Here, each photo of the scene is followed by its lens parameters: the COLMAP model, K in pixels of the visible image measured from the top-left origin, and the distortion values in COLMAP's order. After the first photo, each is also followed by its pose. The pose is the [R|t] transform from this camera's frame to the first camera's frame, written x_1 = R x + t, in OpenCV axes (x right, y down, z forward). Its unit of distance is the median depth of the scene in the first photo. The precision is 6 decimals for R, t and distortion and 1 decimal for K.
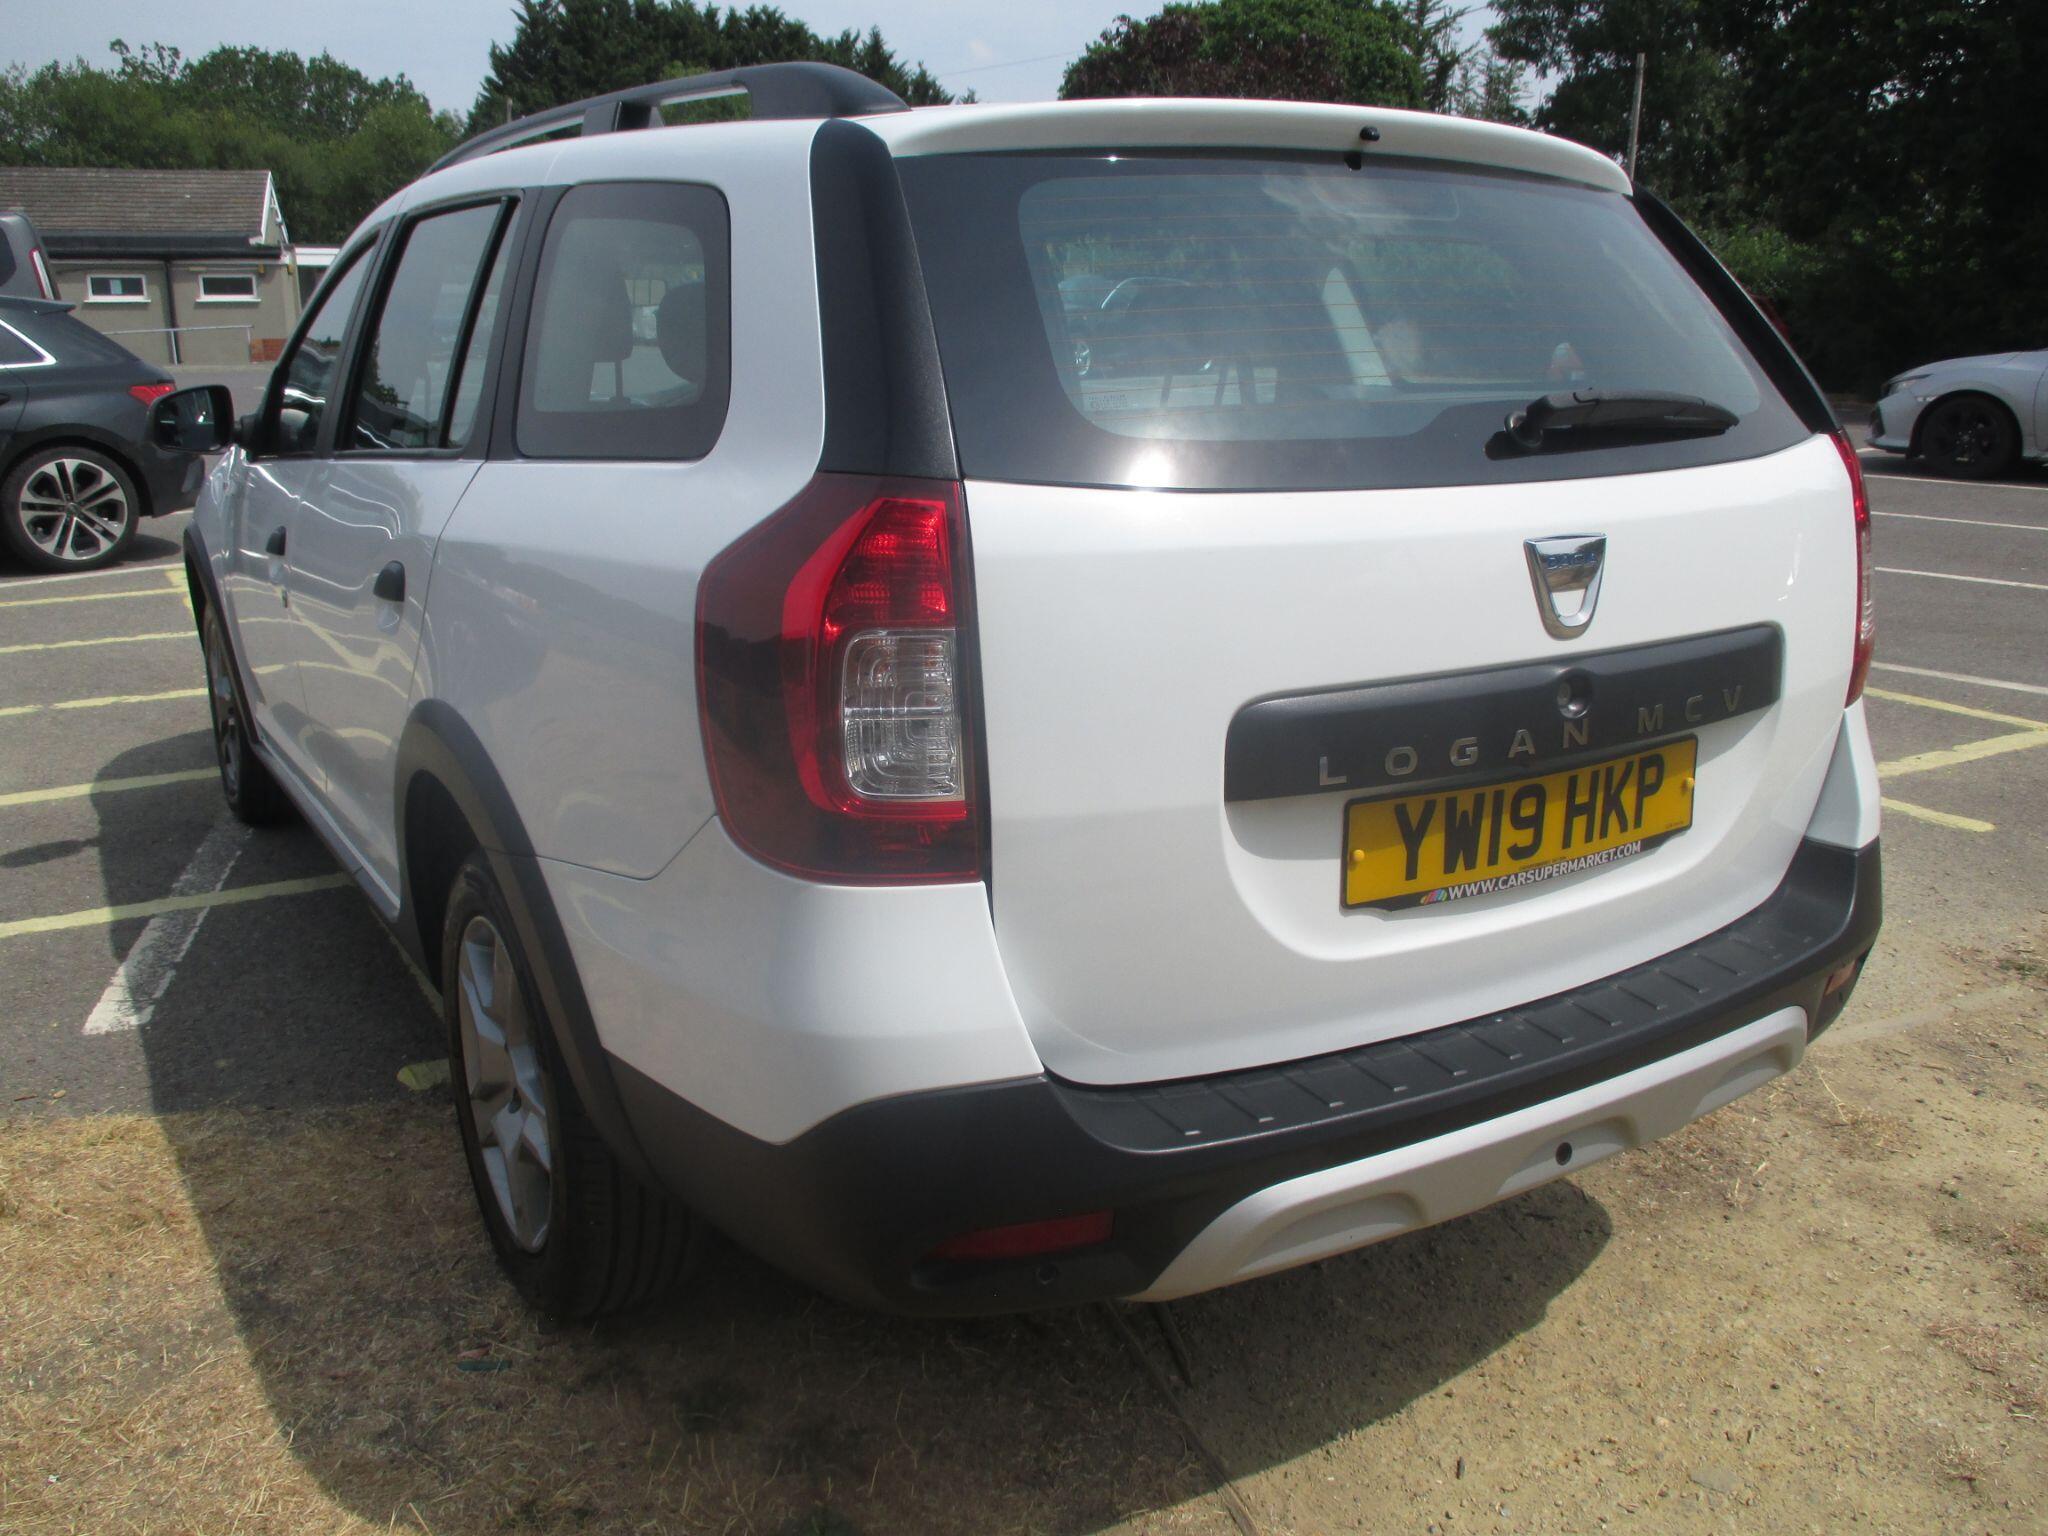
lens RADIAL K [[1704.4, 0, 1012.0], [0, 1704.4, 803.2], [0, 0, 1]] dist [-0.026851, -0.000440]
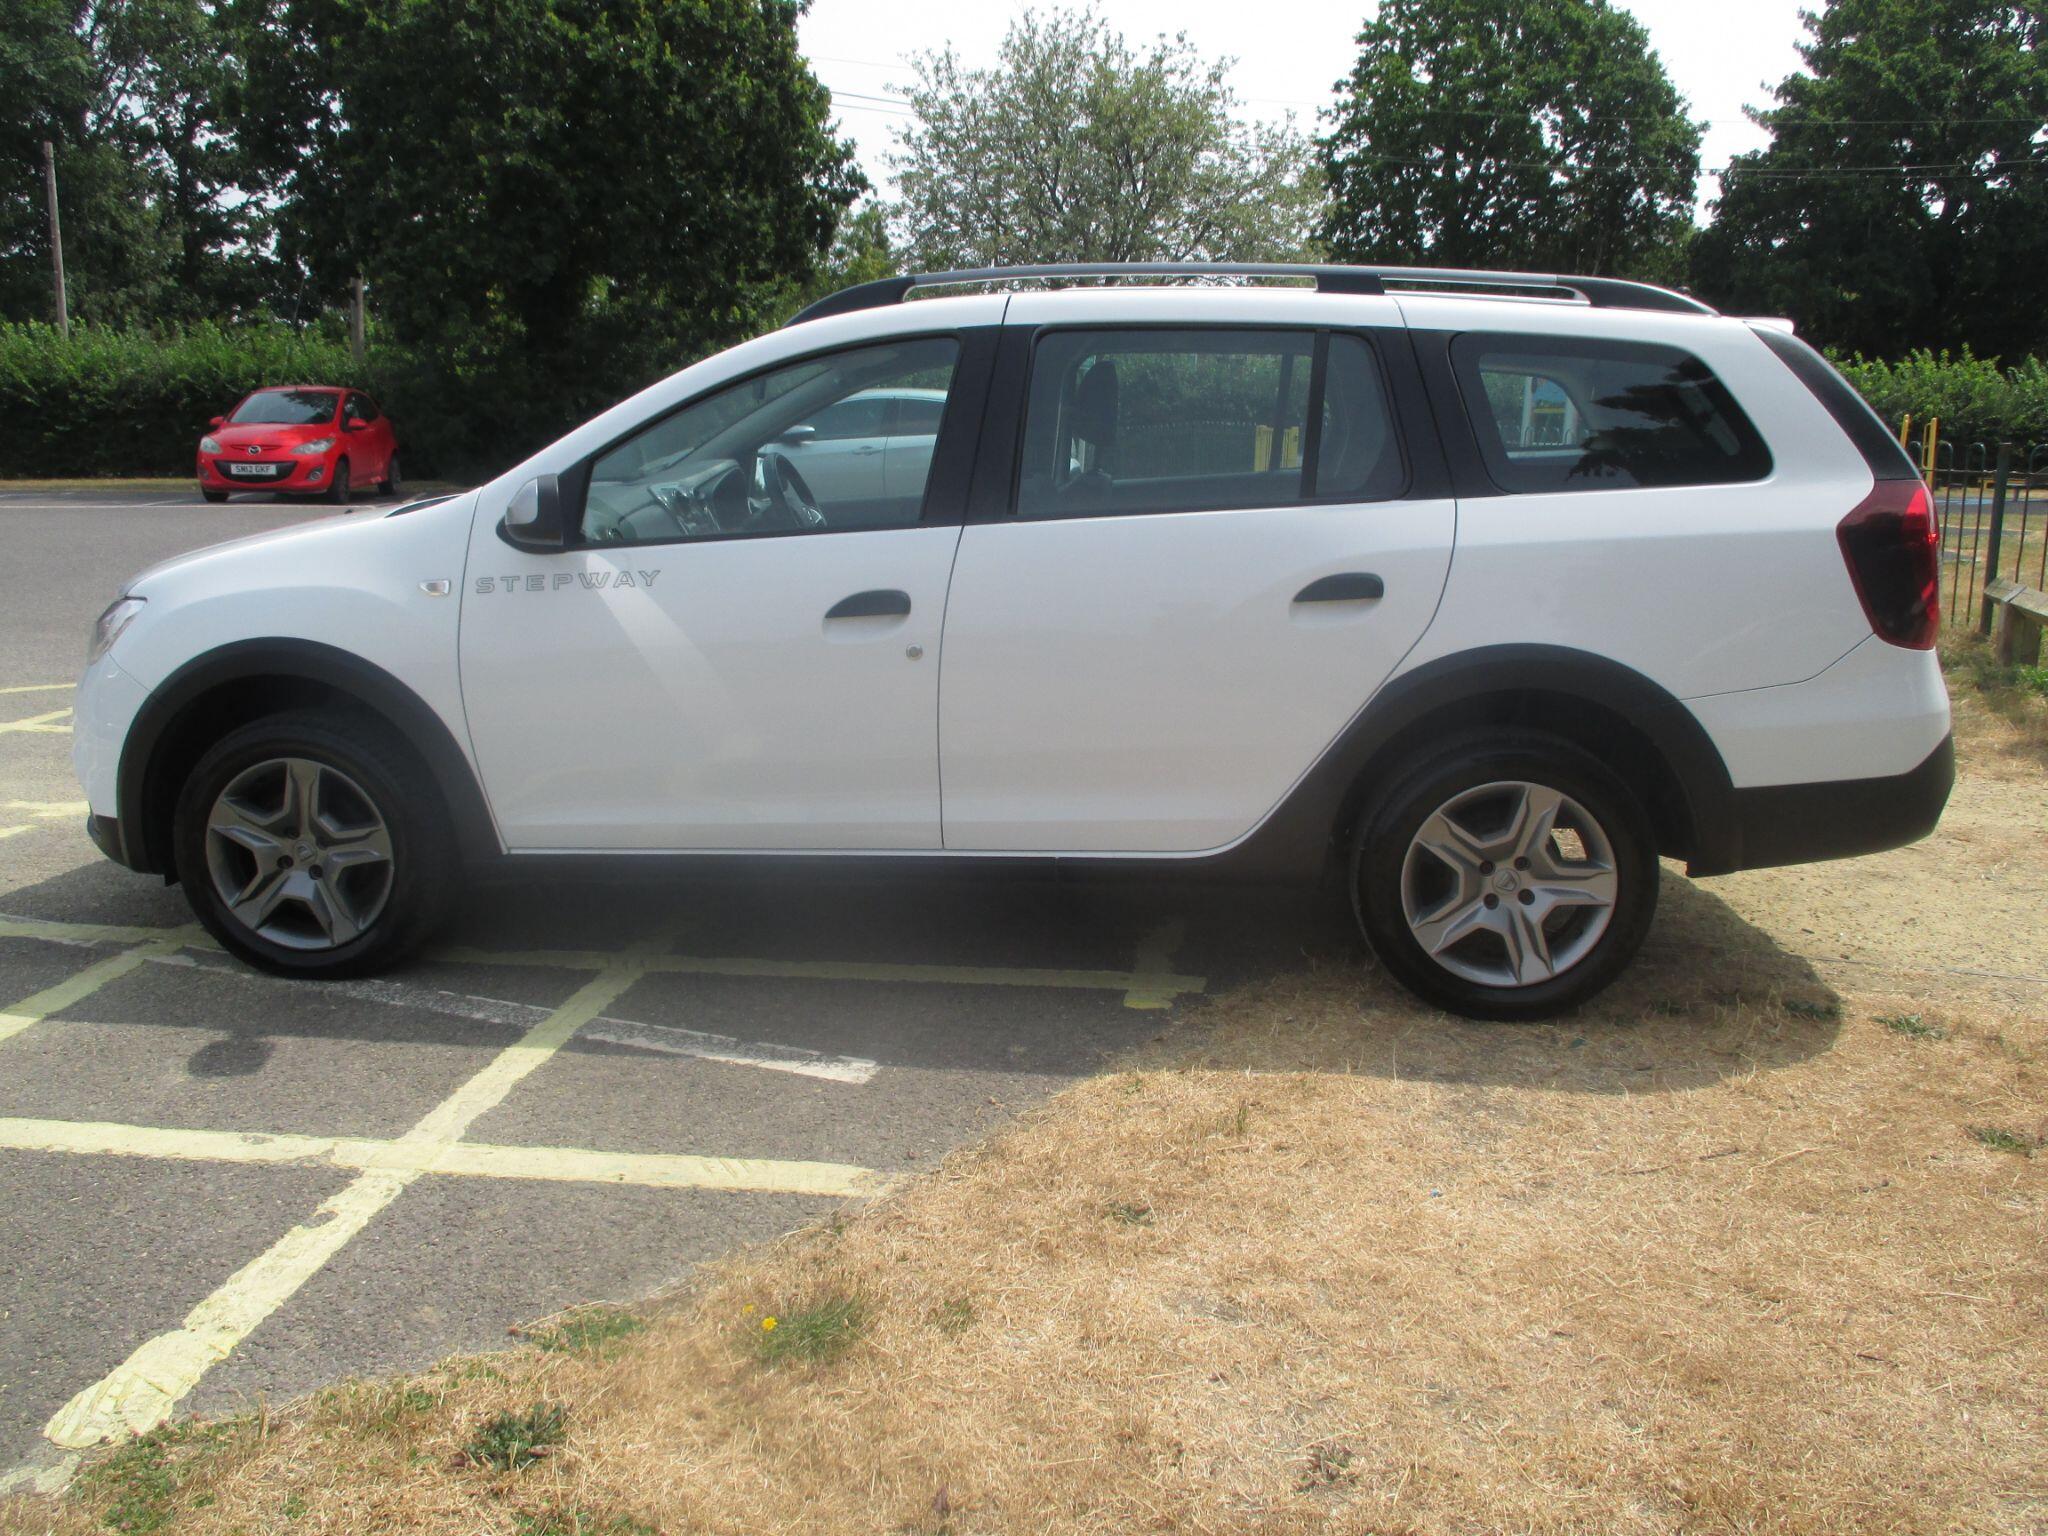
lens RADIAL K [[1692.7, 0, 1022.1], [0, 1692.7, 834.7], [0, 0, 1]] dist [-0.026450, -0.006840]
pose [[0.606723, -0.192375, 0.771284, -0.086542], [0.217284, 0.973458, 0.071877, -0.004575], [-0.764641, 0.123978, 0.632419, 0.016402]]
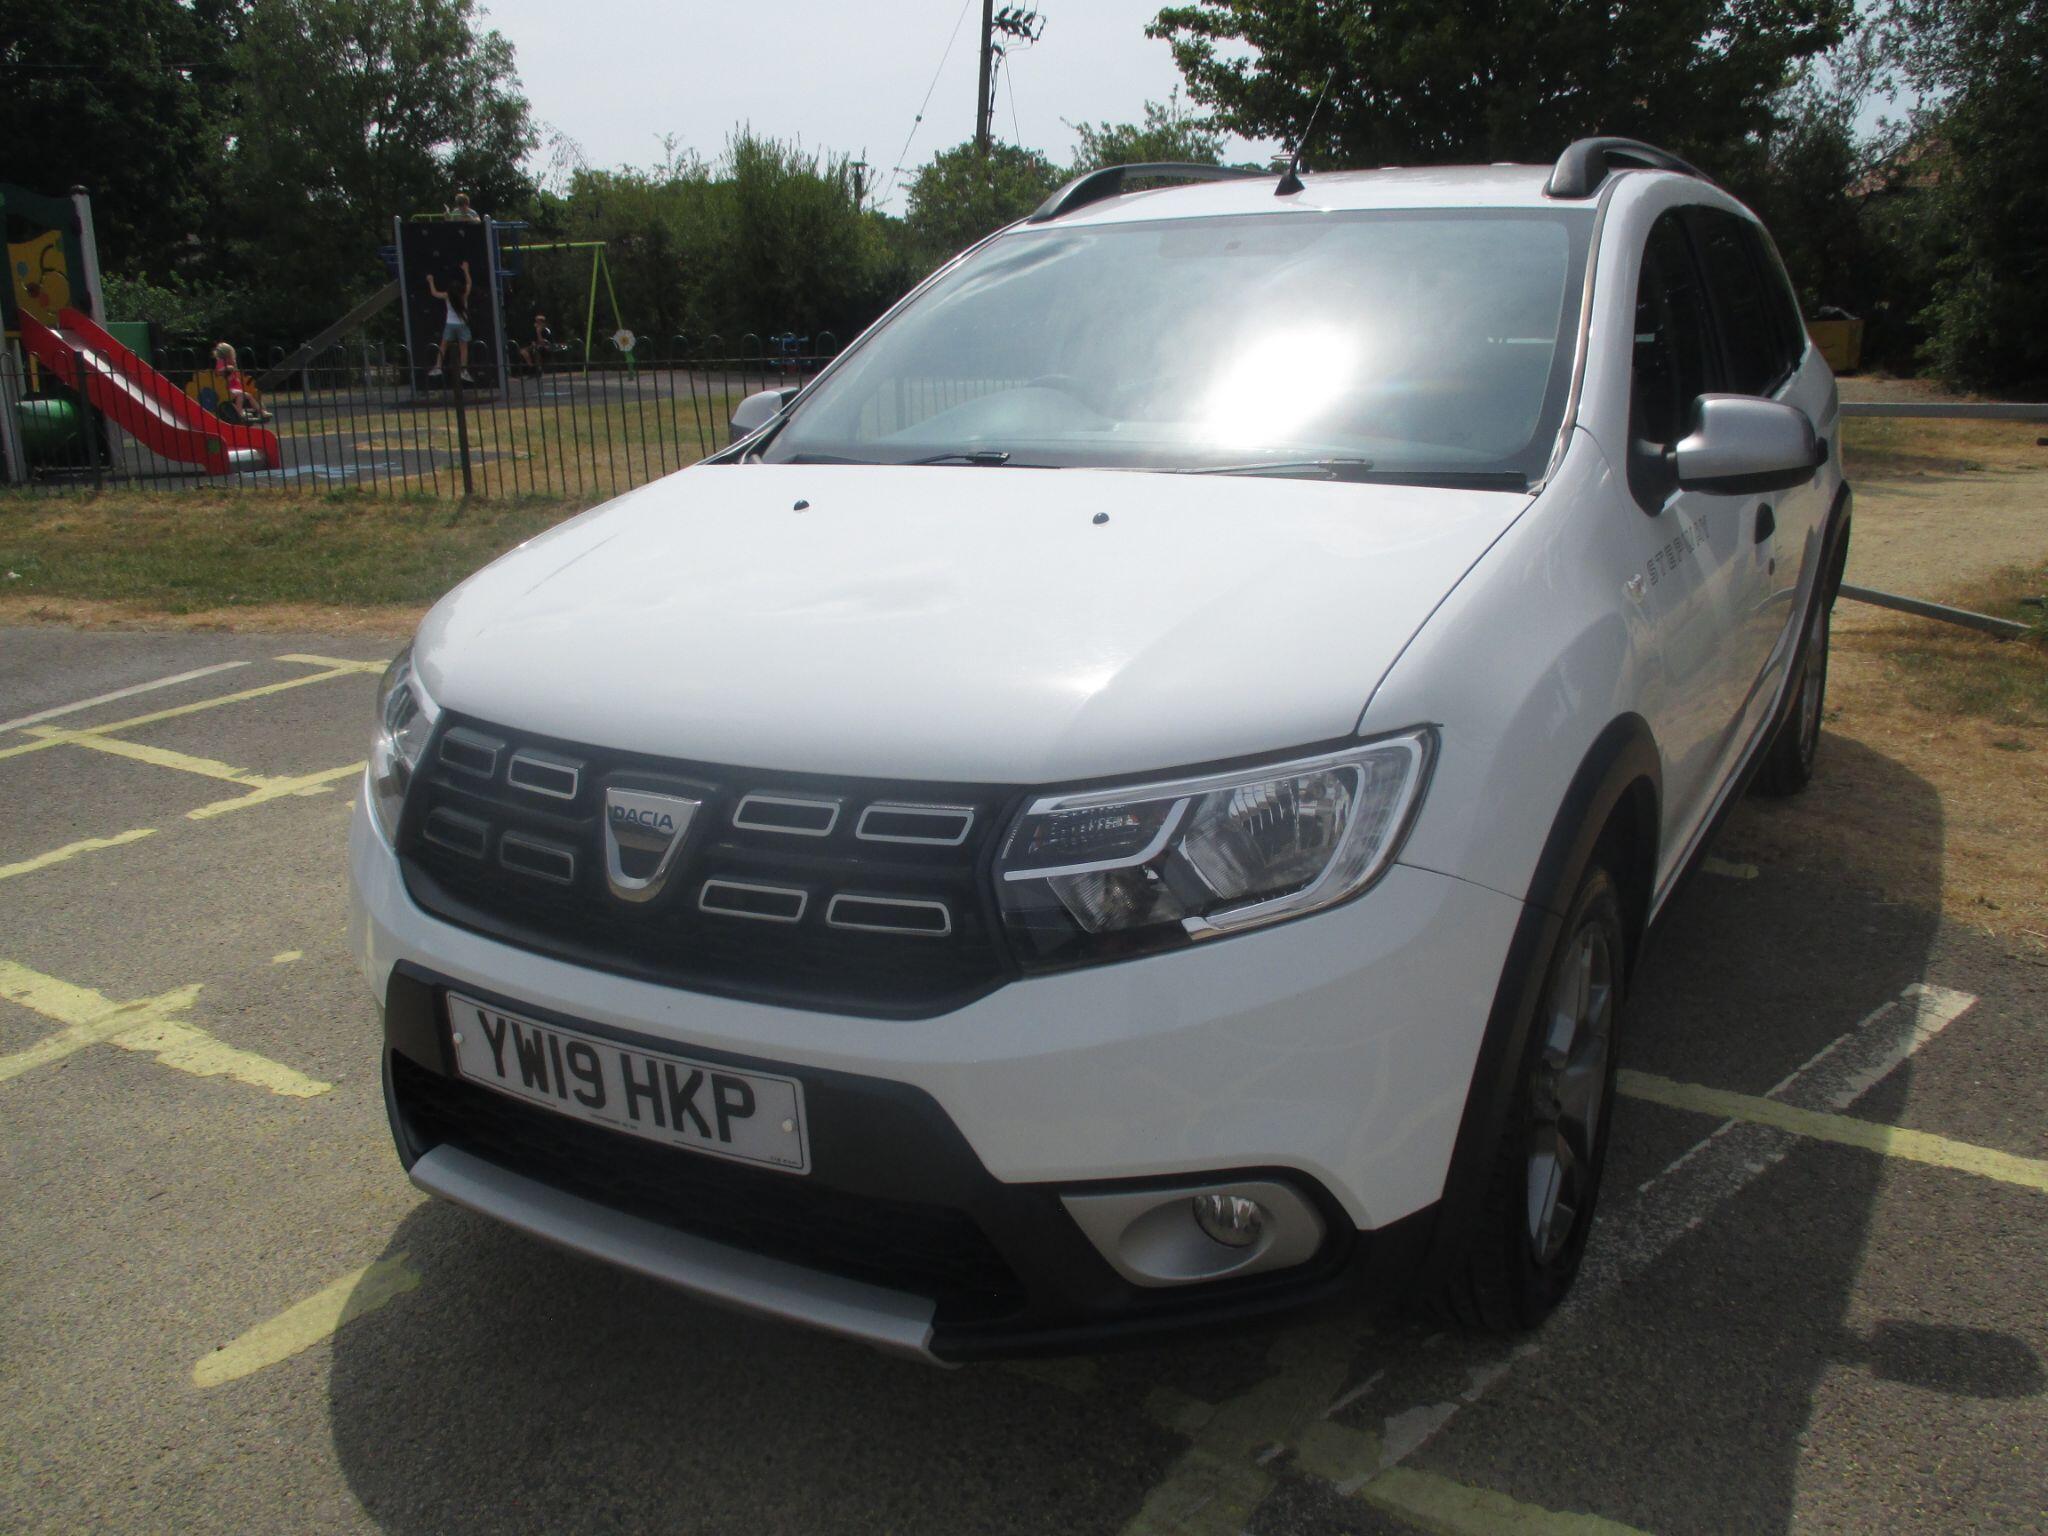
lens RADIAL K [[1702.5, 0, 1019.2], [0, 1702.5, 827.0], [0, 0, 1]] dist [-0.026112, -0.002355]
pose [[-0.460187, -0.252075, 0.851285, -0.076402], [0.273893, 0.871770, 0.406202, -0.035432], [-0.844518, 0.420090, -0.332136, 0.121185]]
